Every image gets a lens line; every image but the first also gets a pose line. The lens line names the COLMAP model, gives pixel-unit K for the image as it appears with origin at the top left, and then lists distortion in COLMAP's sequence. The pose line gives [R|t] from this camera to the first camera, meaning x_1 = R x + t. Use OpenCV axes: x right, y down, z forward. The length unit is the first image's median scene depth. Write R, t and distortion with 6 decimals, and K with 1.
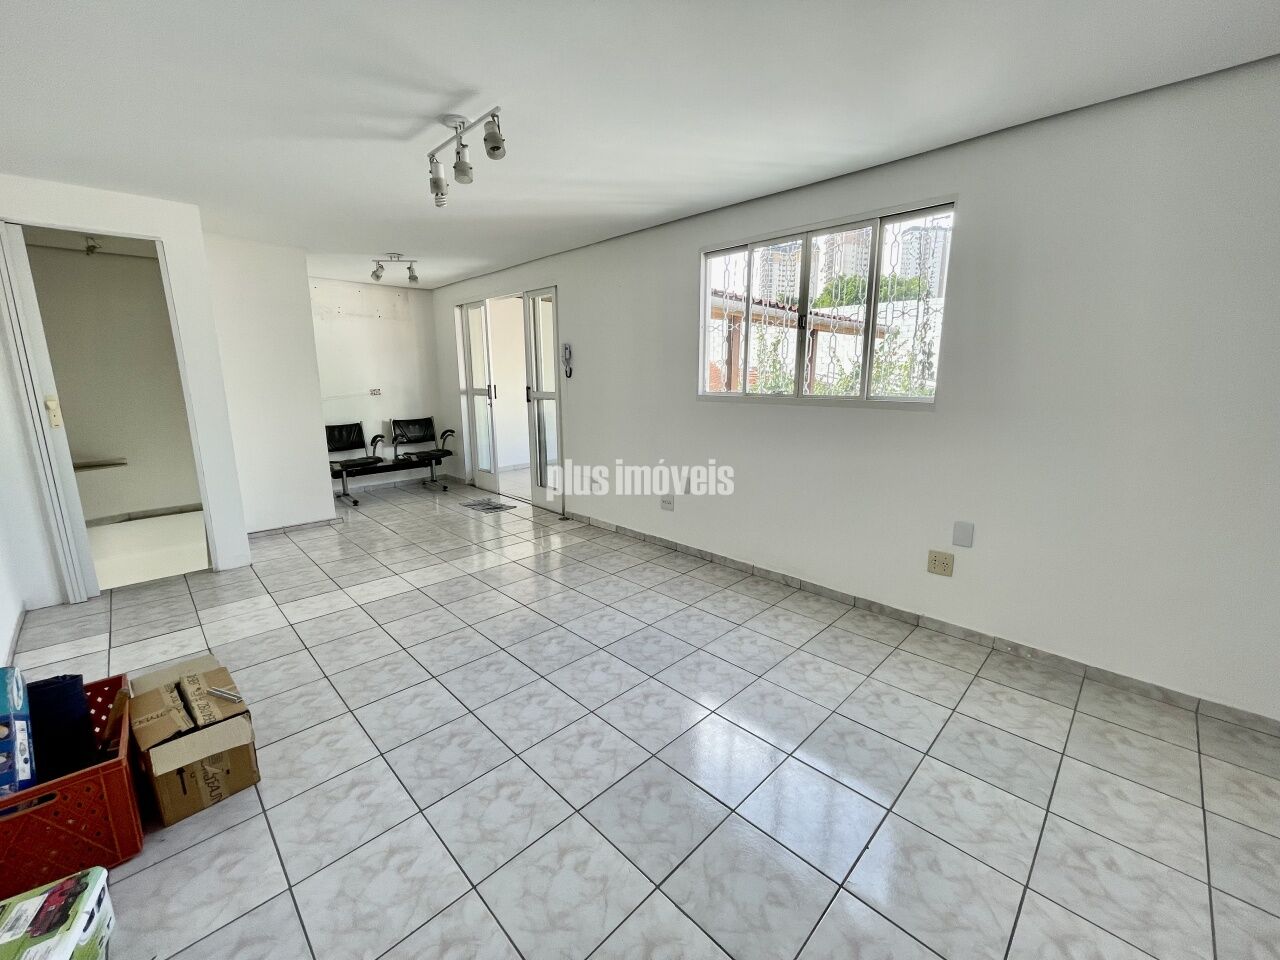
lens RADIAL K [[517.2, 0, 639.4], [0, 517.2, 476.9], [0, 0, 1]] dist [-0.002418, 0.000289]
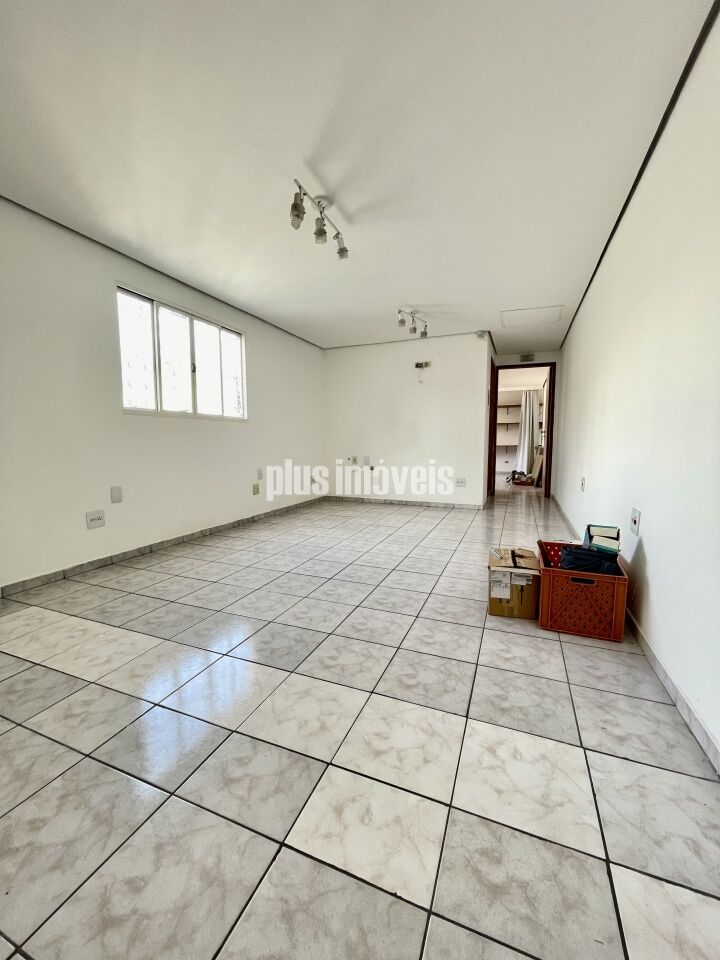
lens RADIAL K [[387.9, 0, 358.1], [0, 387.9, 481.4], [0, 0, 1]] dist [-0.002418, 0.000289]
pose [[-0.384646, -0.092019, 0.918466, -0.968238], [0.181883, 0.967956, 0.173148, -0.068495], [-0.904968, 0.233654, -0.355583, 0.982257]]
